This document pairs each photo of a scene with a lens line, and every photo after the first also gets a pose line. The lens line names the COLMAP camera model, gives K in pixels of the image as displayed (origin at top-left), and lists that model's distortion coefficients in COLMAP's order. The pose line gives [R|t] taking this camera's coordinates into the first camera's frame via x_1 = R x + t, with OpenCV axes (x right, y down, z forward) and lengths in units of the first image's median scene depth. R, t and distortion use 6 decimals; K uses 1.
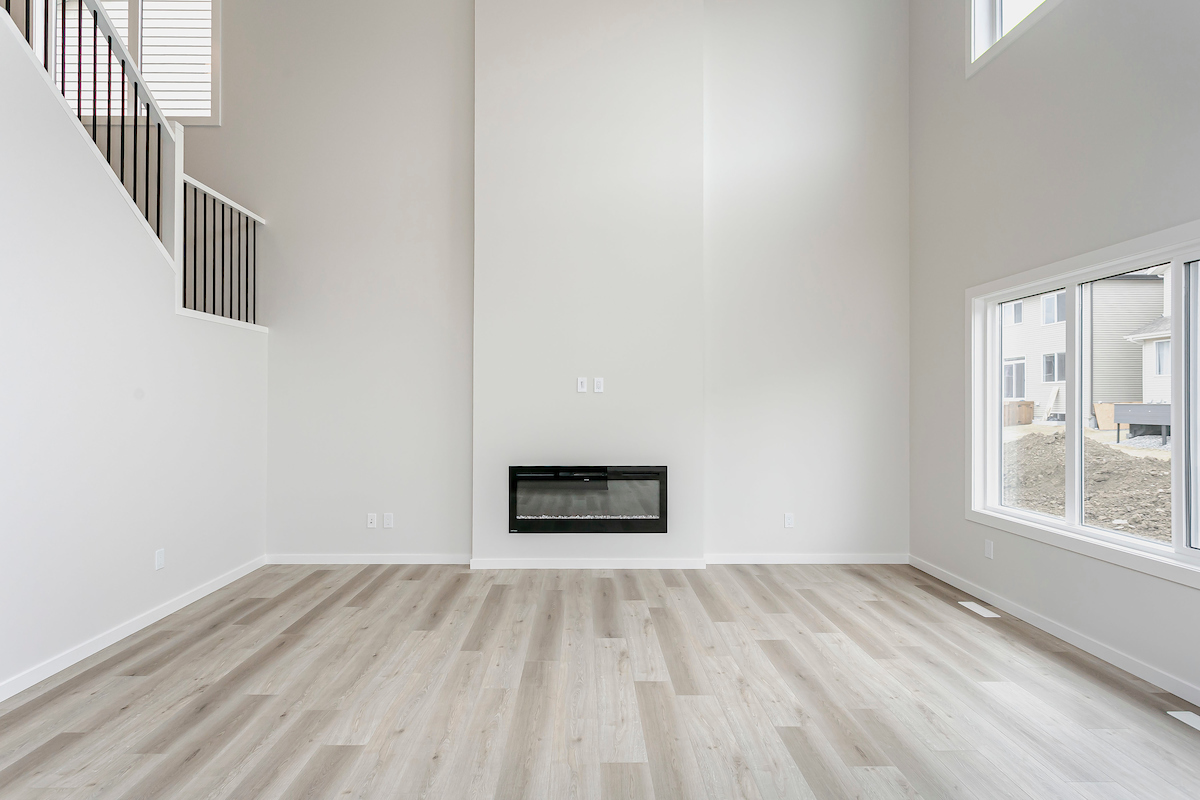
lens RADIAL K [[616.0, 0, 584.4], [0, 616.0, 399.4], [0, 0, 1]] dist [-0.004282, 0.002388]
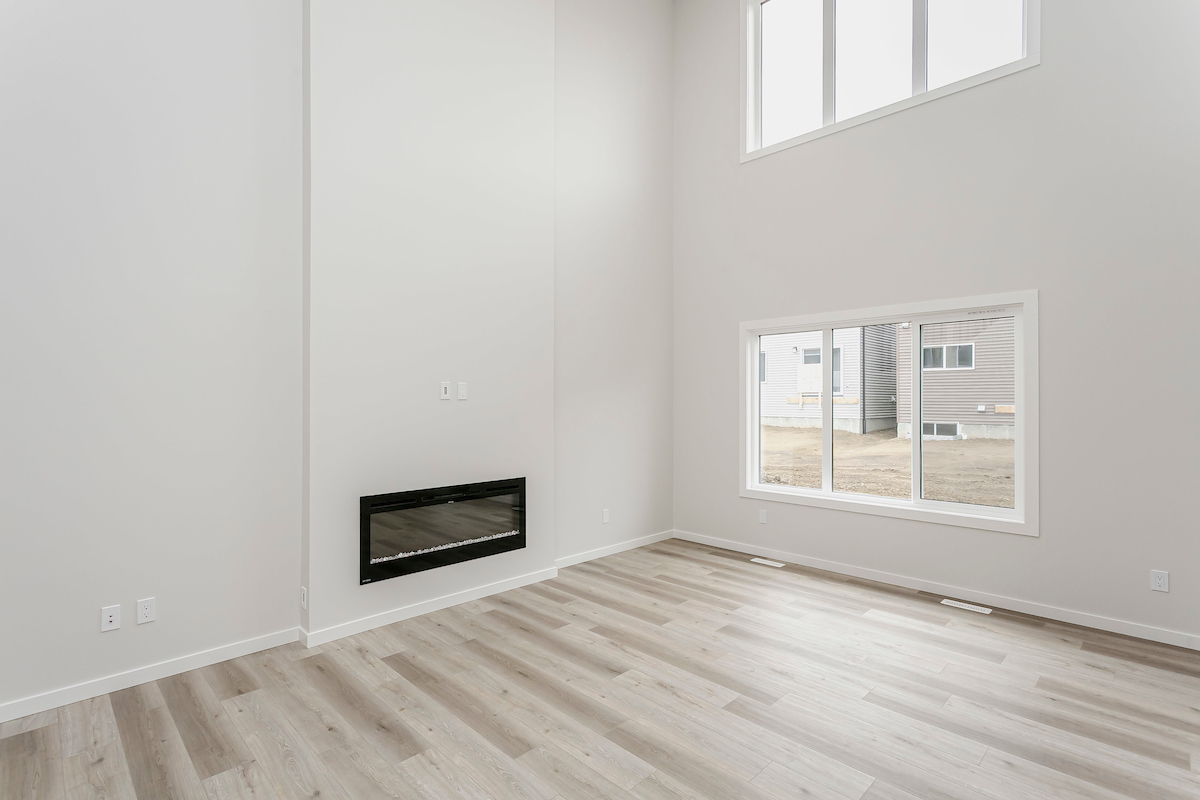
lens RADIAL K [[574.3, 0, 589.7], [0, 574.3, 404.2], [0, 0, 1]] dist [0.008934, 0.000072]
pose [[0.719440, -0.007225, 0.694517, -0.501856], [-0.004286, 0.999881, 0.014842, -0.020937], [-0.694542, -0.013654, 0.719323, 0.367473]]
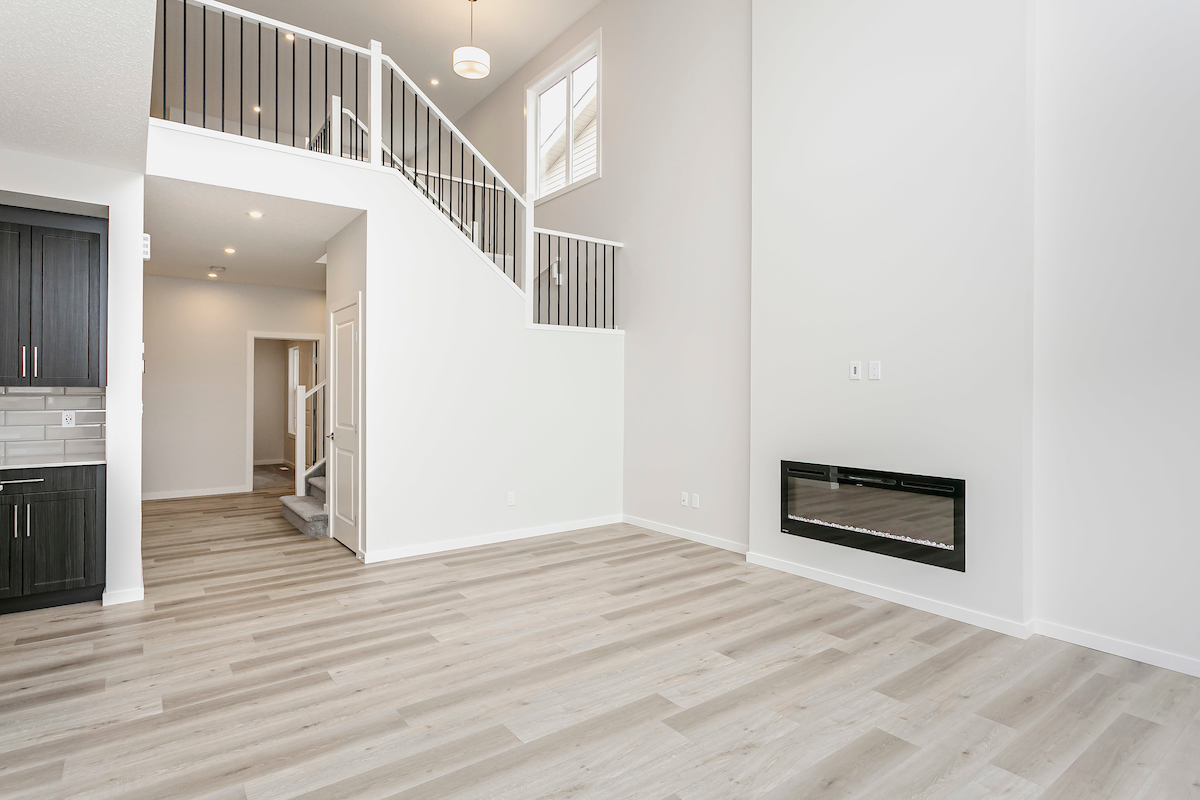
lens RADIAL K [[616.0, 0, 593.6], [0, 616.0, 389.4], [0, 0, 1]] dist [-0.004282, 0.002388]
pose [[0.593322, -0.001848, -0.804963, 0.562314], [0.003989, 0.999992, 0.000644, 0.000112], [0.804955, -0.003594, 0.593325, 0.274992]]
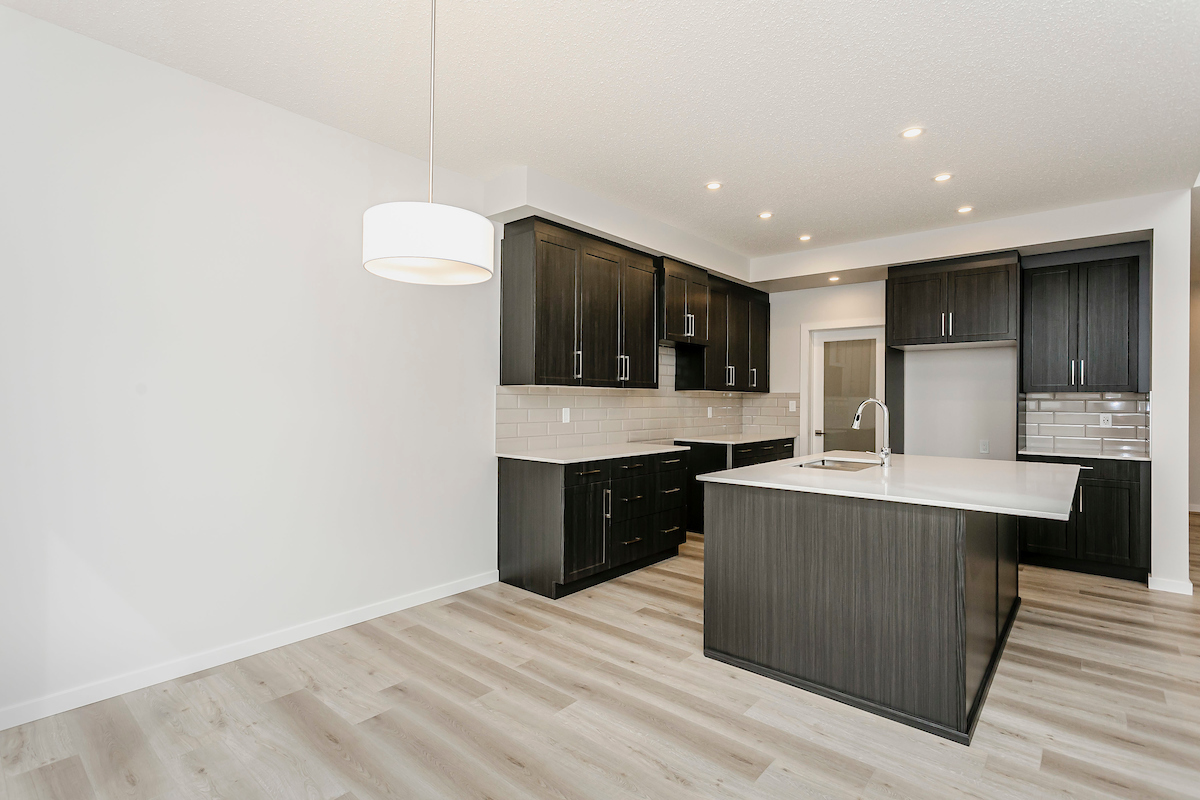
lens RADIAL K [[574.3, 0, 588.3], [0, 574.3, 400.2], [0, 0, 1]] dist [0.008934, 0.000072]
pose [[-0.663460, -0.006933, -0.748179, 0.731542], [-0.004791, 0.999976, -0.005017, 0.017579], [0.748196, 0.000255, -0.663477, 0.170977]]
